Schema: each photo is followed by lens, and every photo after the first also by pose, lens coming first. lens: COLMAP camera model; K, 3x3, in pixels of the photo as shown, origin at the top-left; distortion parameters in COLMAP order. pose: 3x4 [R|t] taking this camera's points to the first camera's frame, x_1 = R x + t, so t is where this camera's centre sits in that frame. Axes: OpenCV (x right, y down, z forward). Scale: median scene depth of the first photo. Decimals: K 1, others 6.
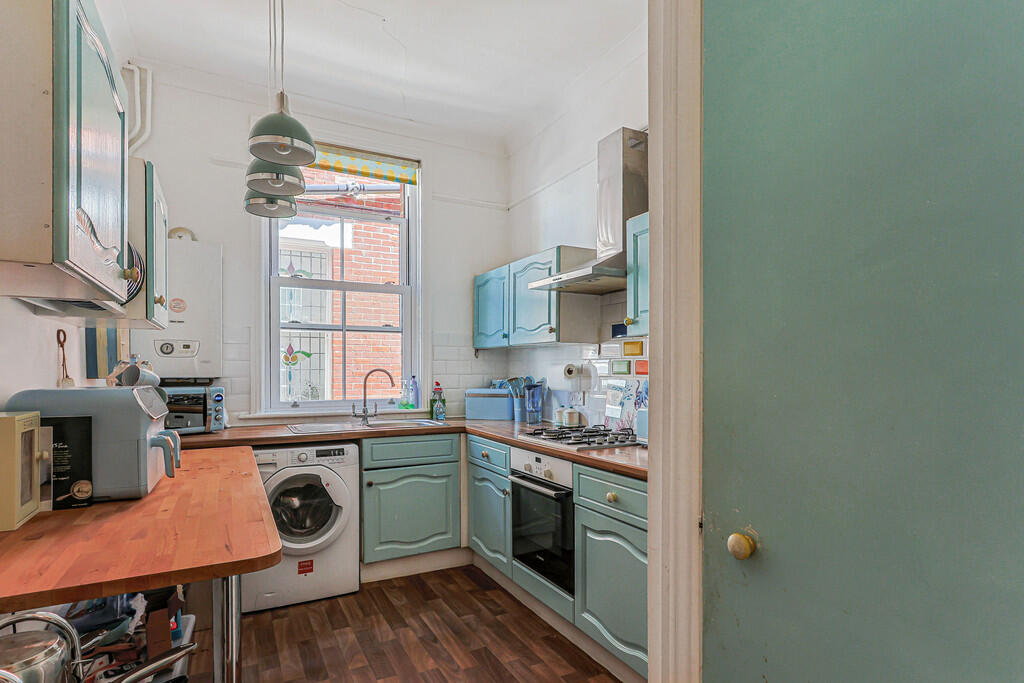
lens RADIAL K [[536.4, 0, 506.1], [0, 536.4, 369.5], [0, 0, 1]] dist [0.000642, 0.000021]
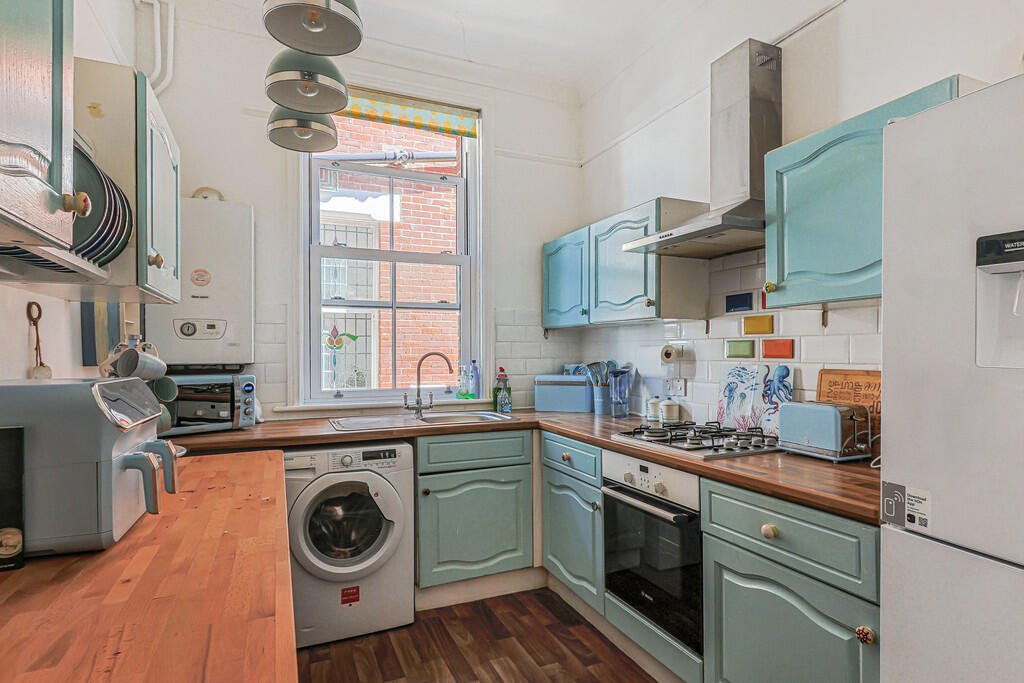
lens RADIAL K [[536.4, 0, 512.3], [0, 536.4, 346.6], [0, 0, 1]] dist [0.000642, 0.000021]
pose [[0.997754, -0.004982, -0.066793, -0.069778], [0.004248, 0.999929, -0.011128, -0.000243], [0.066844, 0.010820, 0.997705, 0.193913]]
